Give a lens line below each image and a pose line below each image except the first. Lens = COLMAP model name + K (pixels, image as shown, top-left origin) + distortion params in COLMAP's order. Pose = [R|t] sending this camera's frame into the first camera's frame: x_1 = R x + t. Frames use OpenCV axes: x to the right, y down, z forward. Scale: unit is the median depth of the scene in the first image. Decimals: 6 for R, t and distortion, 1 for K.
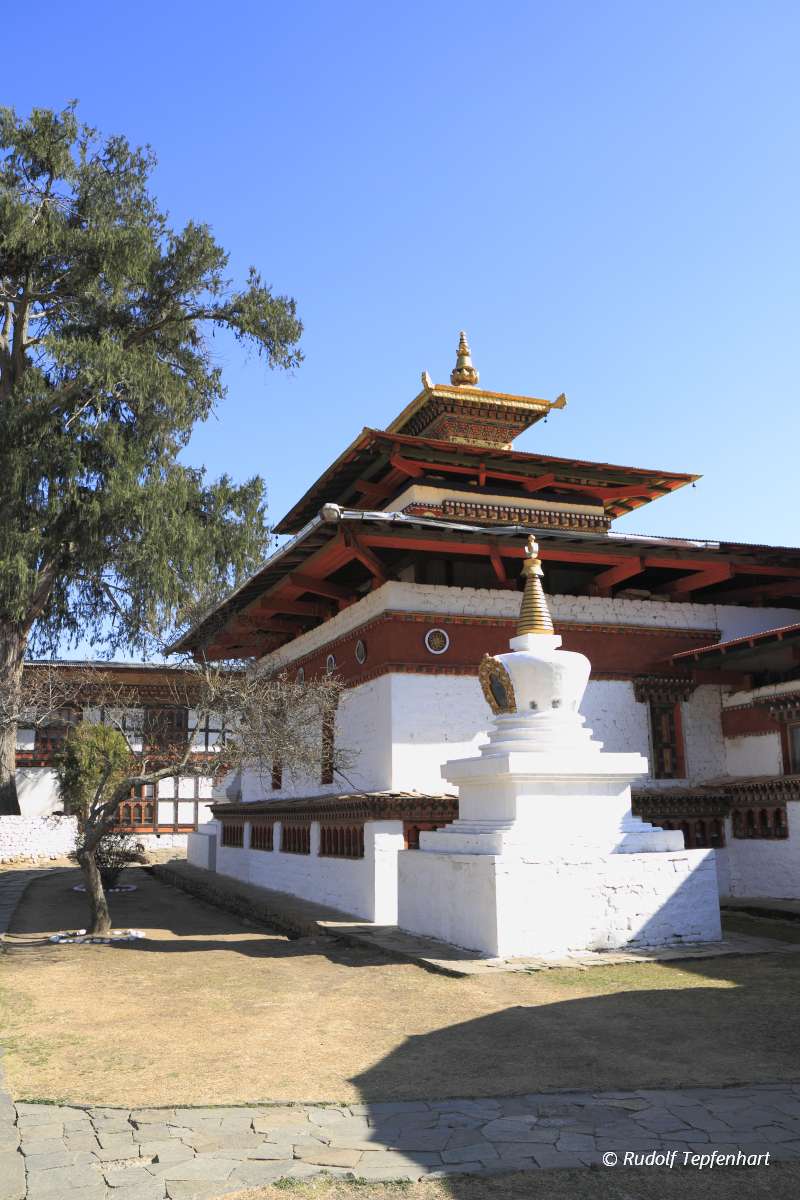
lens RADIAL K [[1042.8, 0, 386.5], [0, 1042.8, 590.9], [0, 0, 1]] dist [-0.033364, 0.003990]
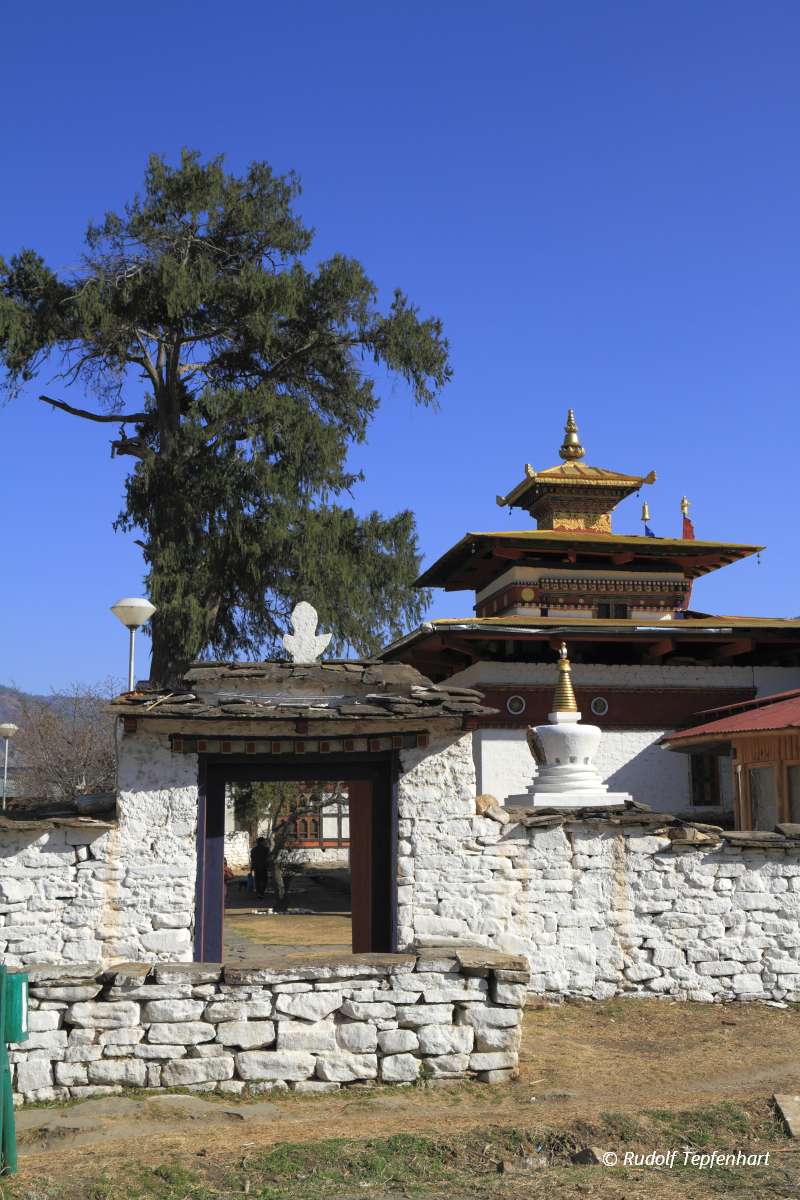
lens RADIAL K [[1492.1, 0, 400.0], [0, 1492.1, 600.0], [0, 0, 1]] dist [0.082869, 0.054737]
pose [[0.986427, -0.020075, -0.162969, 0.201456], [0.029817, 0.997897, 0.057554, -0.188404], [0.161471, -0.061632, 0.984951, -0.859388]]
